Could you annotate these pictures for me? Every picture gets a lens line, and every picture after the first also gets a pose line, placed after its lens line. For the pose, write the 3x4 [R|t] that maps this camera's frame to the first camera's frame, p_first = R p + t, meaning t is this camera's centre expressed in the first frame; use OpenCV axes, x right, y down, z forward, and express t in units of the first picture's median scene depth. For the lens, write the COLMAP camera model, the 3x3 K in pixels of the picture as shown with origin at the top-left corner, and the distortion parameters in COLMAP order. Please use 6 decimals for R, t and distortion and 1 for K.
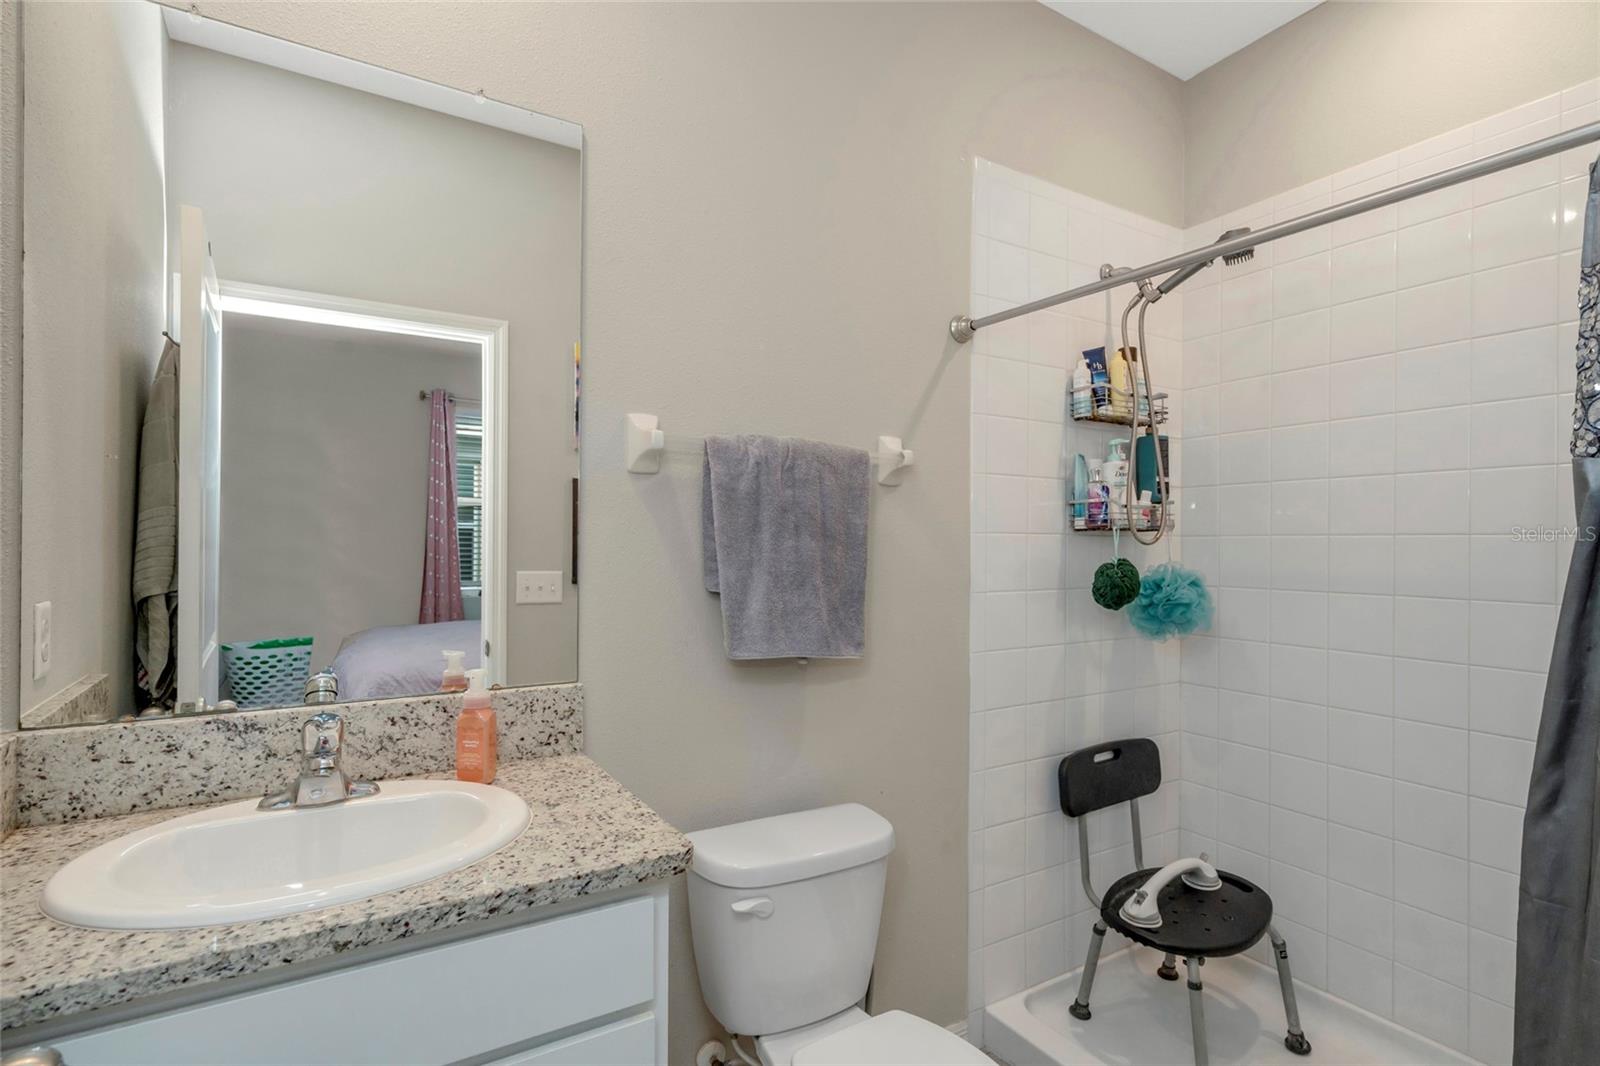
lens RADIAL K [[776.2, 0, 797.9], [0, 776.2, 540.4], [0, 0, 1]] dist [-0.000633, -0.000854]
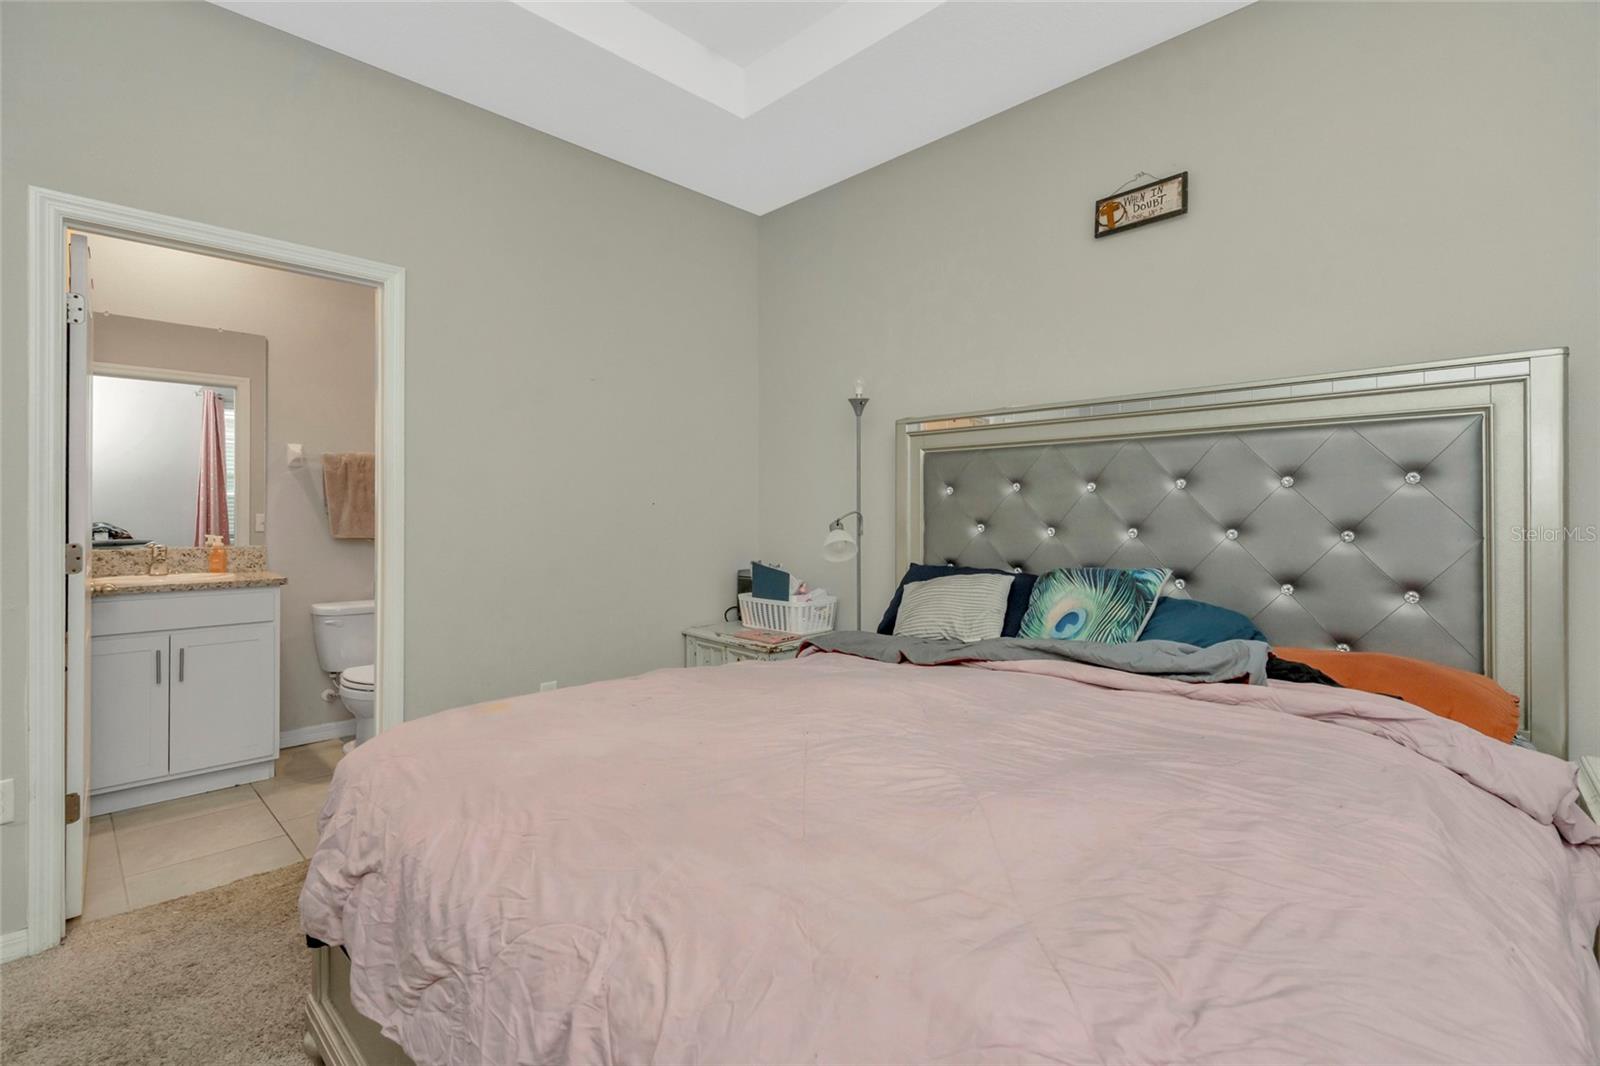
lens RADIAL K [[732.2, 0, 803.5], [0, 732.2, 506.3], [0, 0, 1]] dist [-0.004798, 0.002216]
pose [[0.970851, -0.001933, 0.239678, 0.887504], [0.002106, 0.999998, -0.000468, 0.051391], [-0.239676, 0.000959, 0.970852, -1.828257]]
